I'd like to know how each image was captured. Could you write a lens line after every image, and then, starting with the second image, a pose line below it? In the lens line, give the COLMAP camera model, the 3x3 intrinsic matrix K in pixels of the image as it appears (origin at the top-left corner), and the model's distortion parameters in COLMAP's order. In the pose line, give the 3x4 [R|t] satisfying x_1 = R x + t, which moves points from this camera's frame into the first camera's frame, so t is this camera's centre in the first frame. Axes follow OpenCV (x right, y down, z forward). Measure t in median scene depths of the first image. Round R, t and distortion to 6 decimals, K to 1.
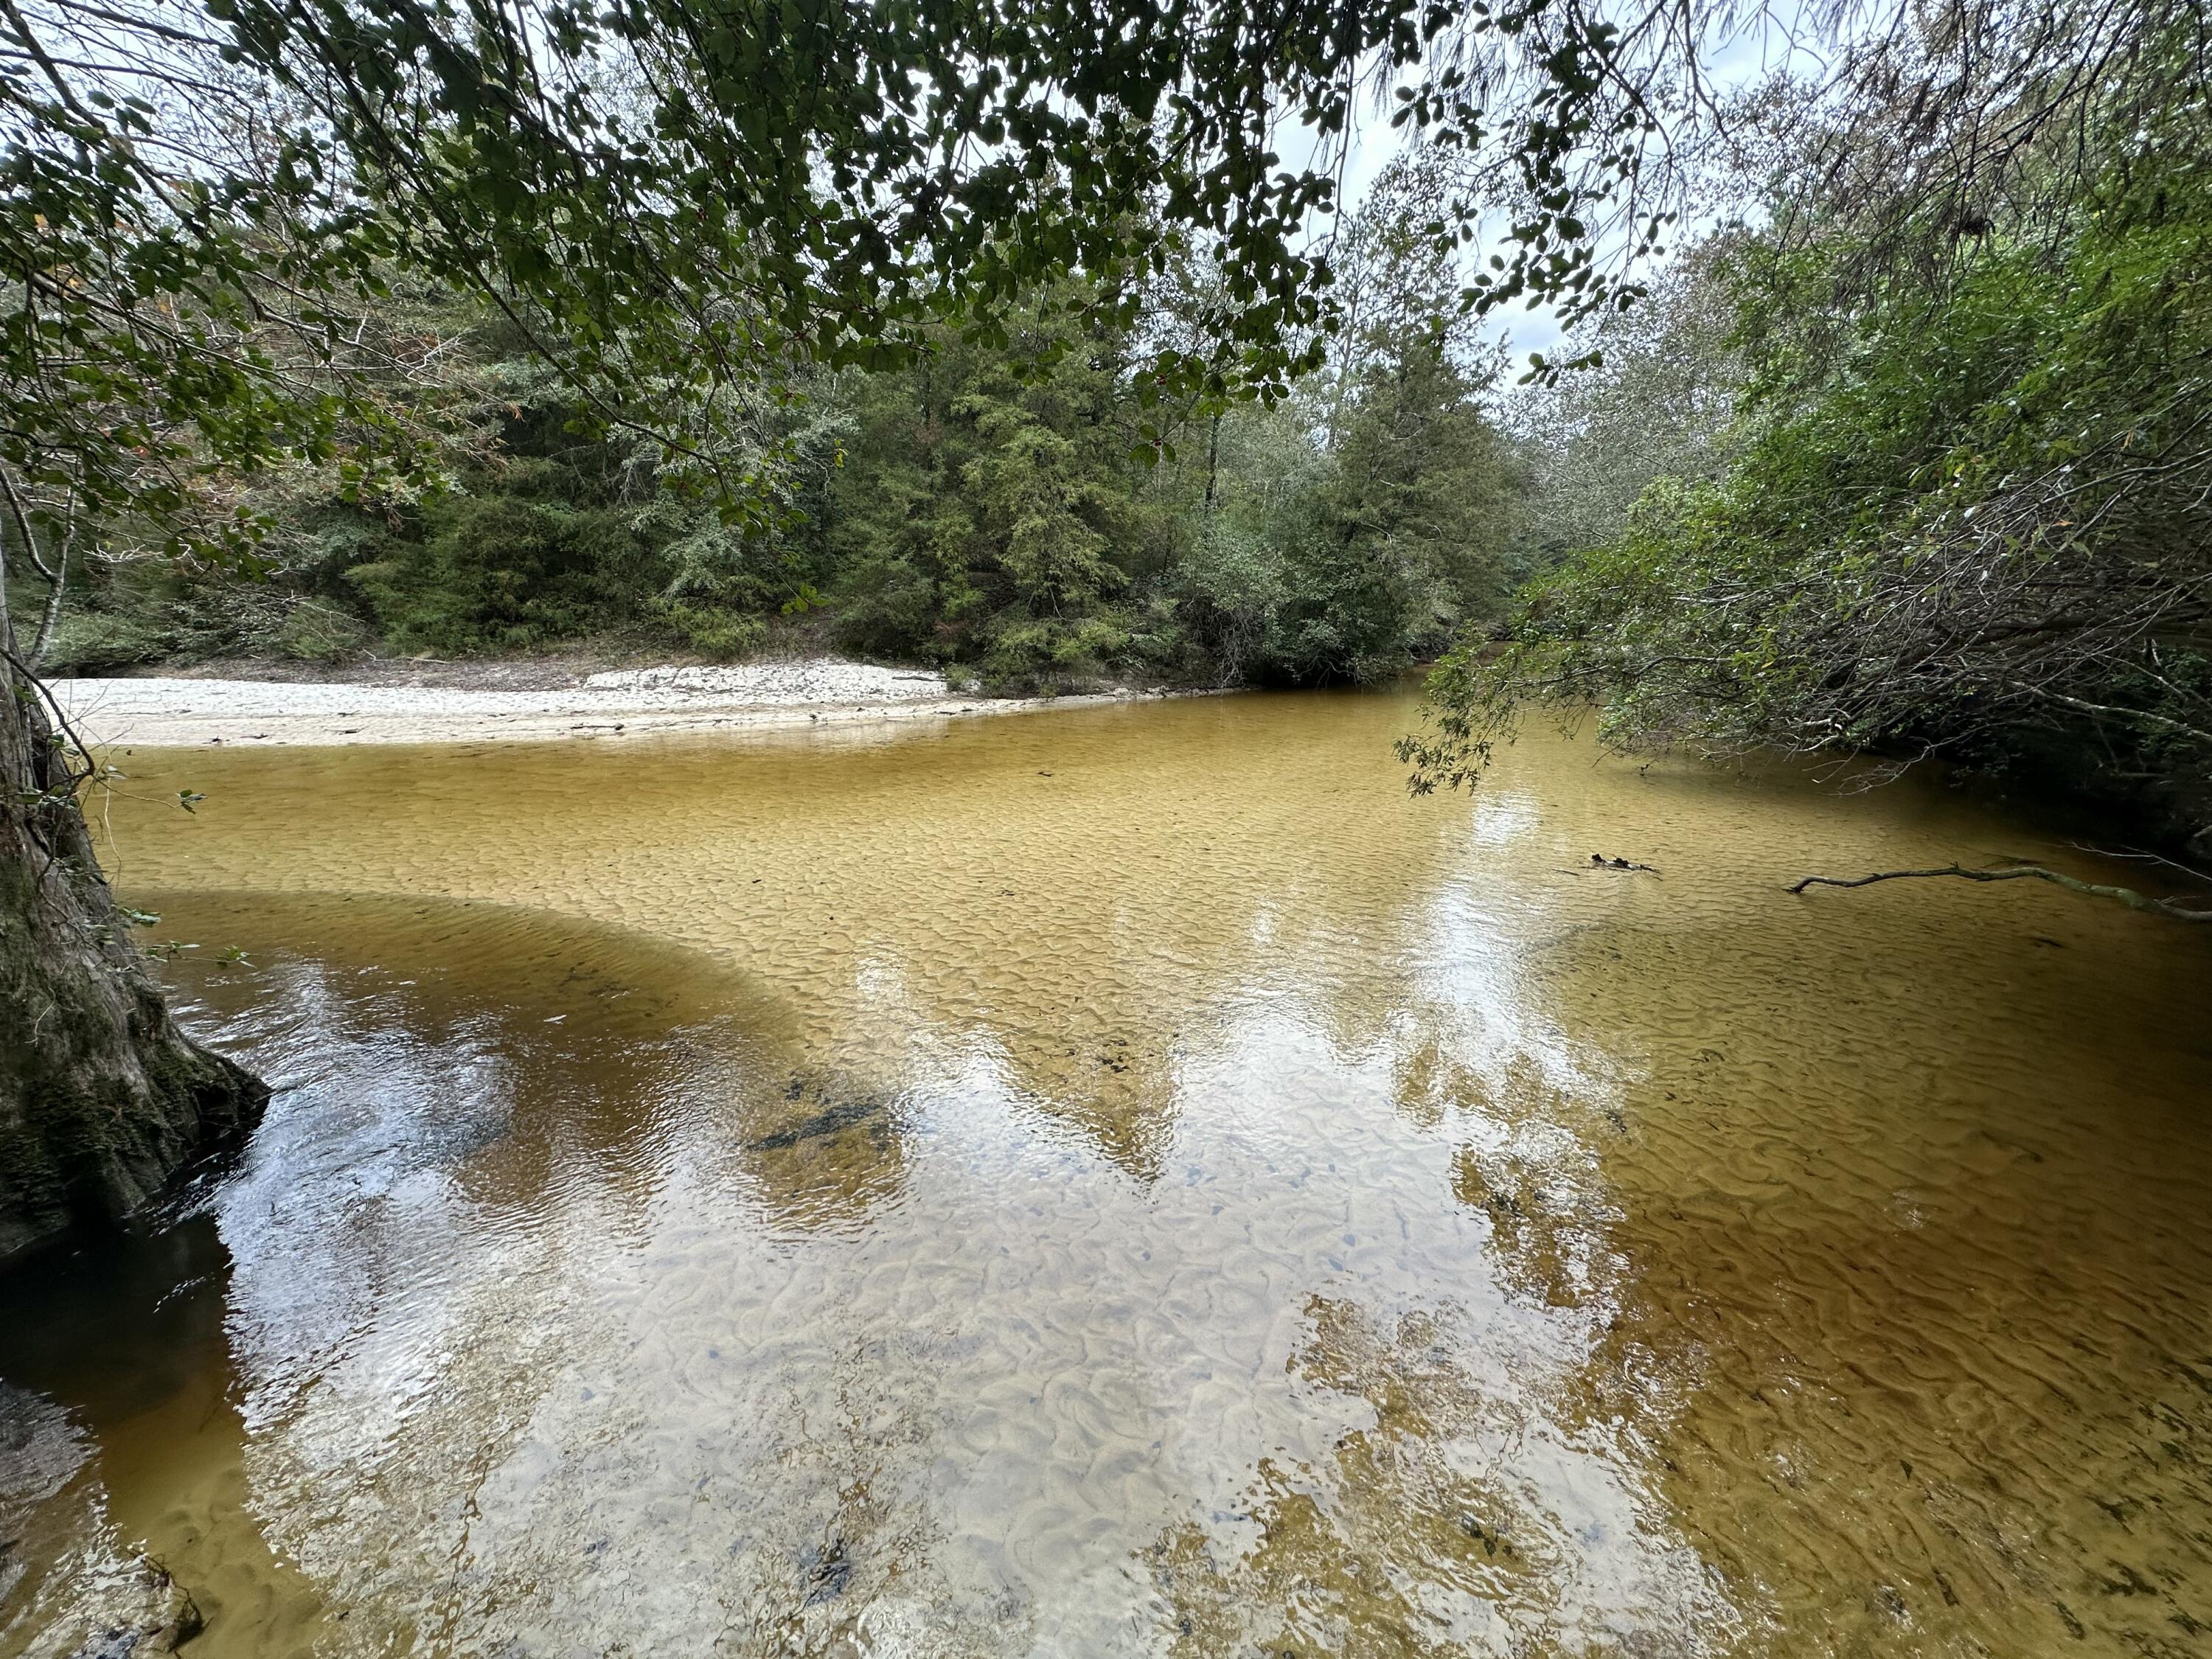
lens RADIAL K [[880.9, 0, 1104.2], [0, 880.9, 826.1], [0, 0, 1]] dist [-0.004534, 0.000712]
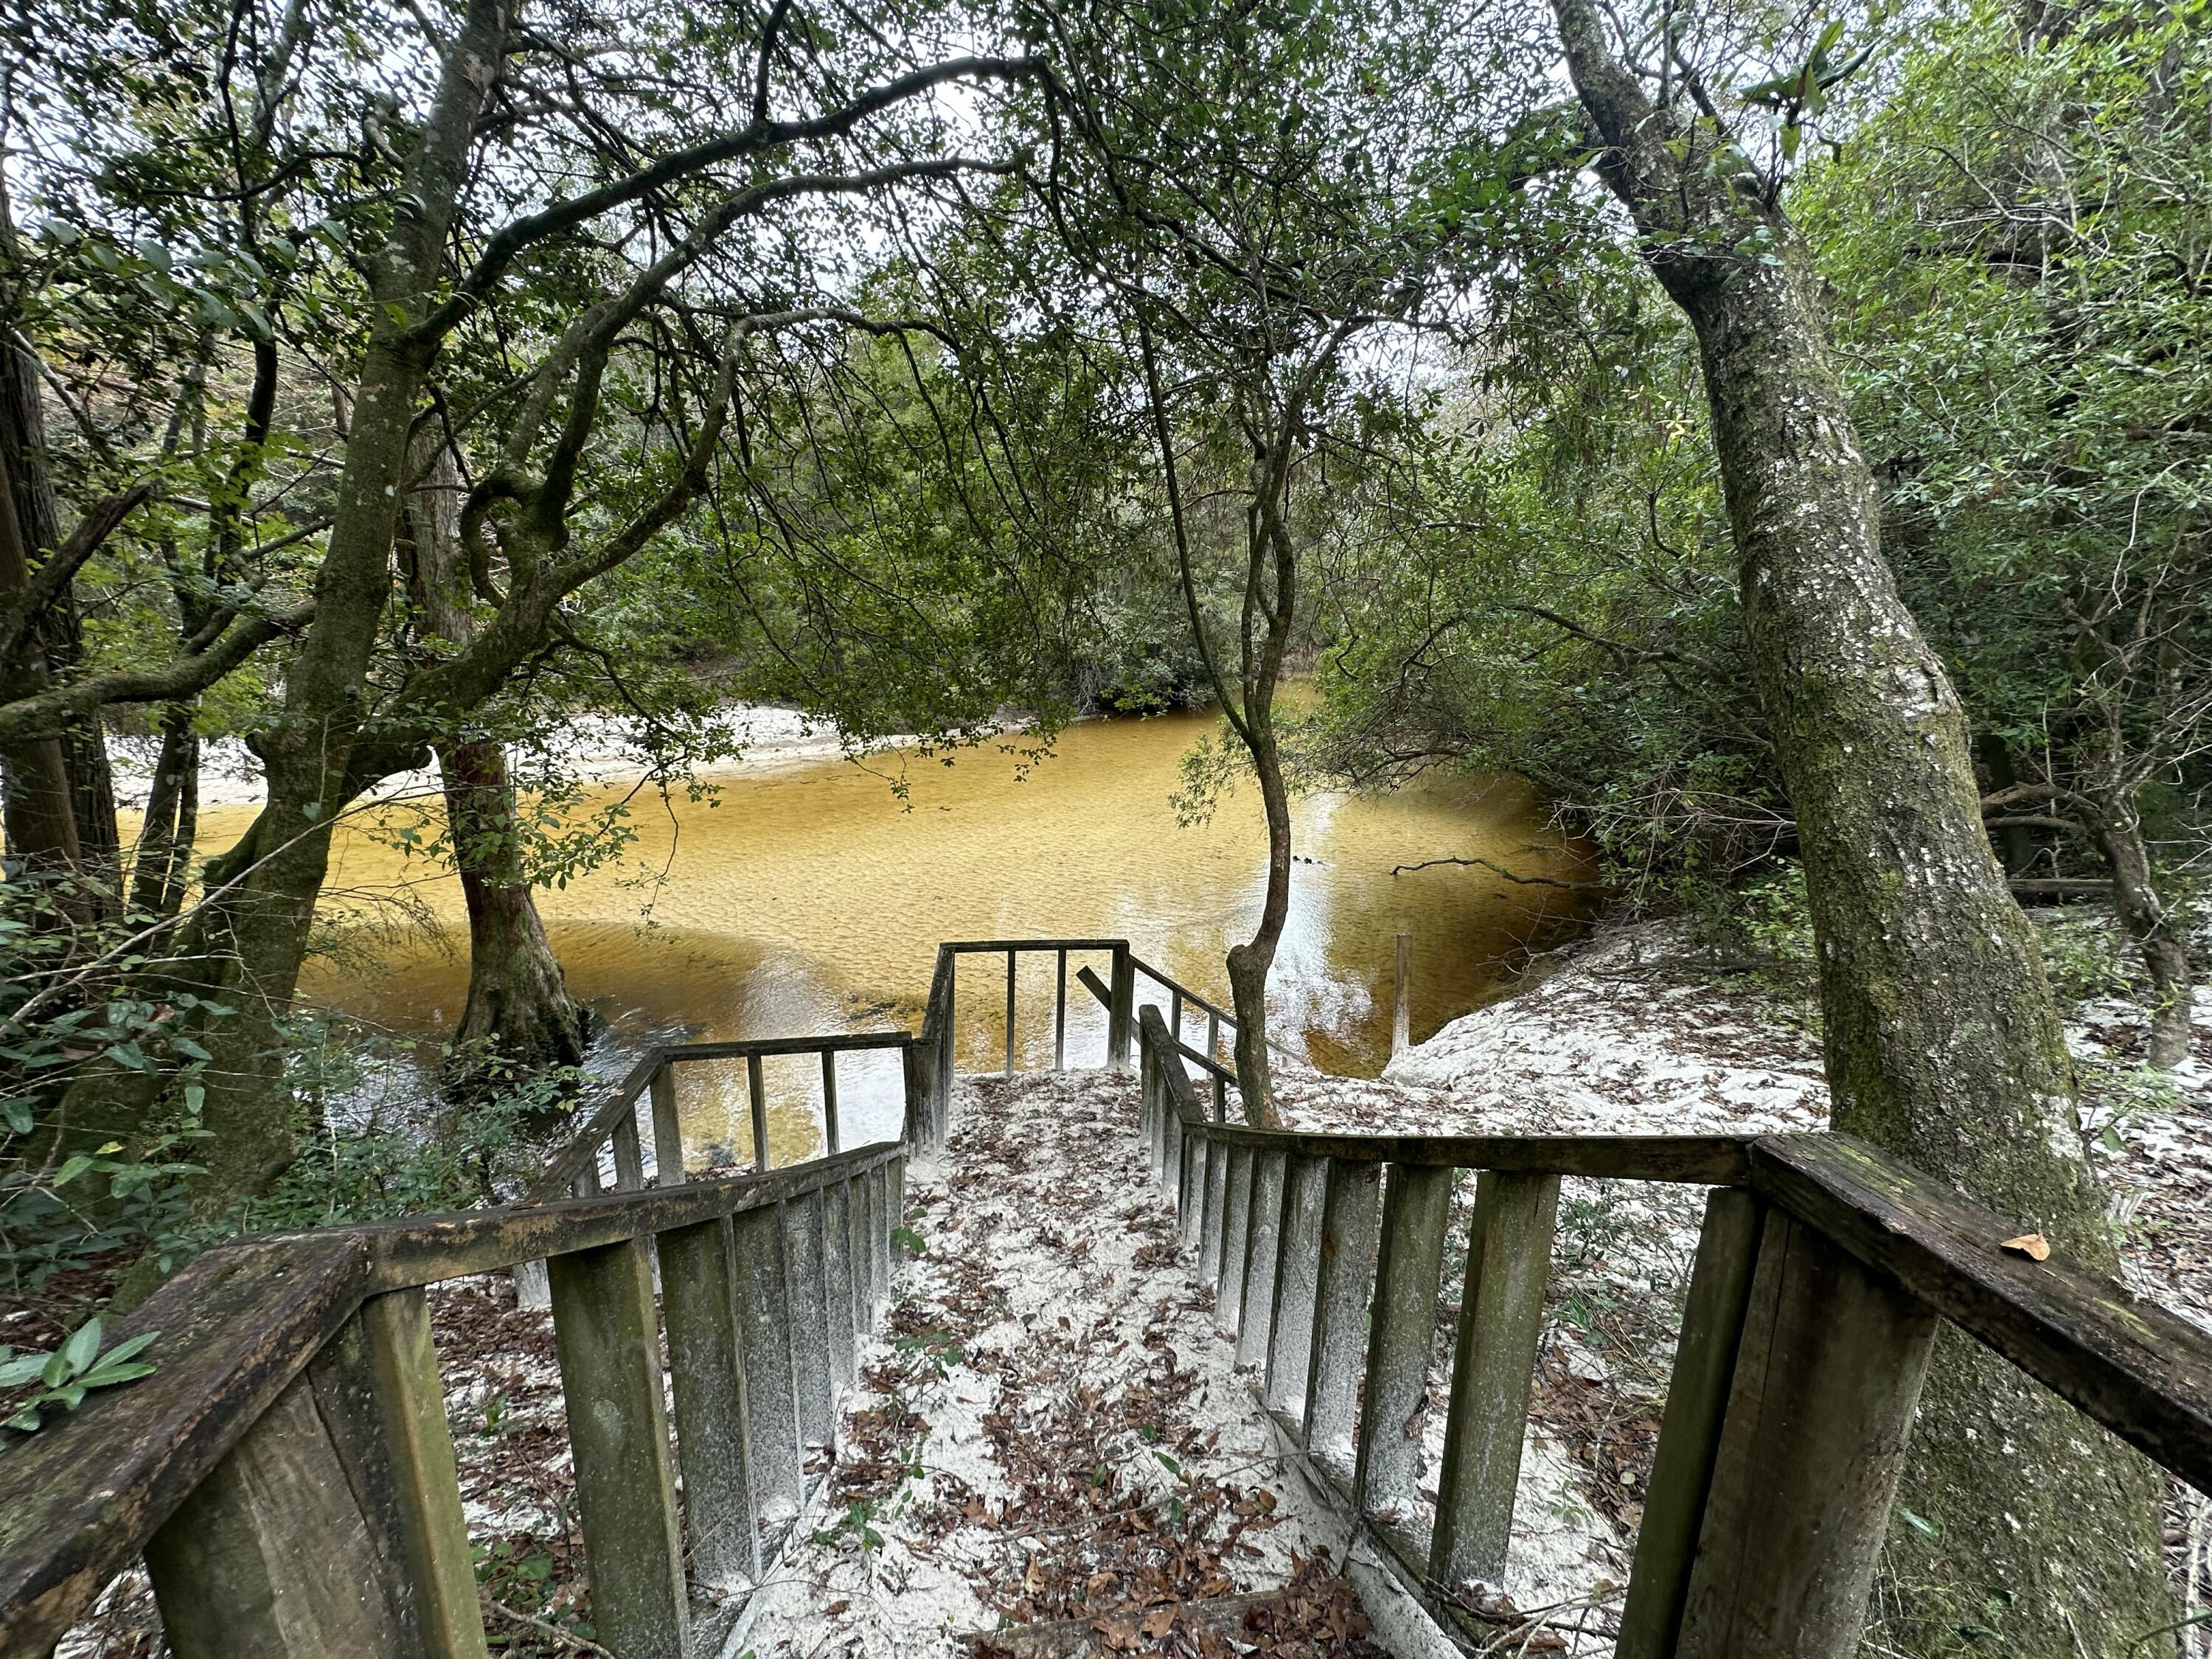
lens RADIAL K [[880.9, 0, 1104.2], [0, 880.9, 826.1], [0, 0, 1]] dist [-0.004534, 0.000712]
pose [[0.989090, -0.039406, 0.141944, -0.029144], [0.038522, 0.999217, 0.008975, -0.056980], [-0.142187, -0.003409, 0.989834, -0.629499]]
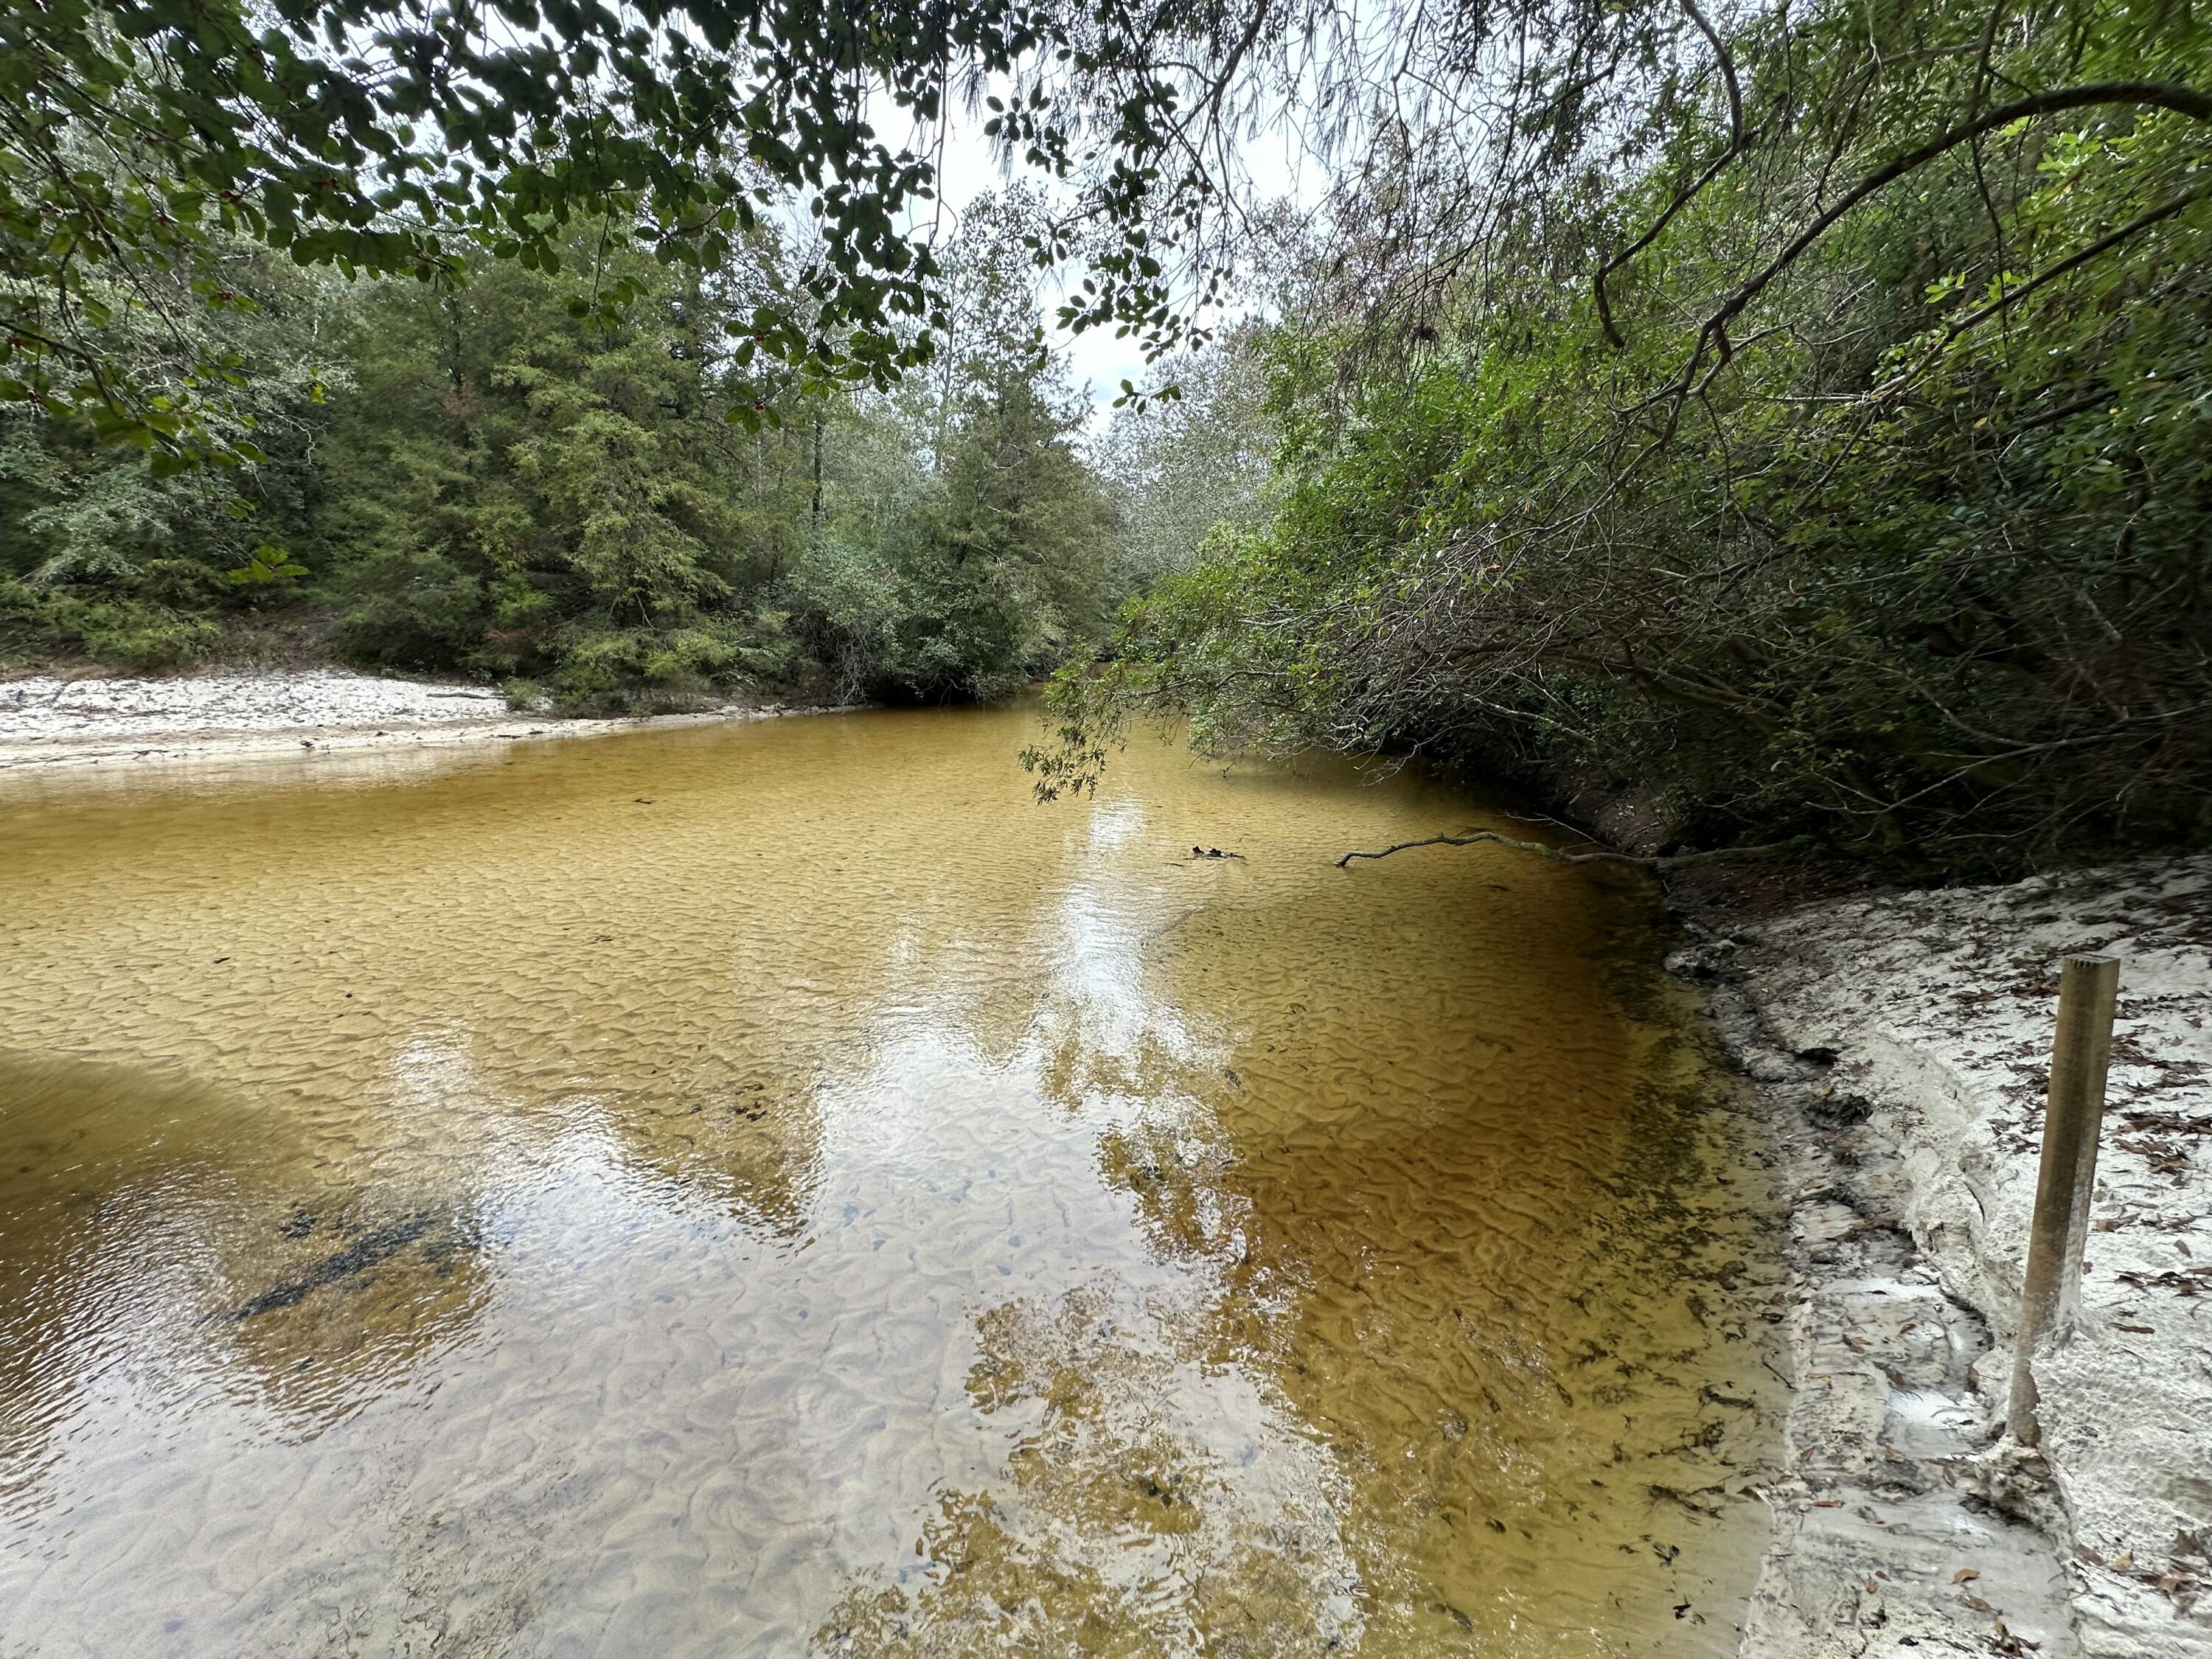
lens RADIAL K [[880.9, 0, 1104.2], [0, 880.9, 826.1], [0, 0, 1]] dist [-0.004534, 0.000712]
pose [[0.913934, -0.060389, 0.401345, -0.000767], [0.068790, 0.997610, -0.006540, 0.005128], [-0.399991, 0.033586, 0.915903, 0.011044]]
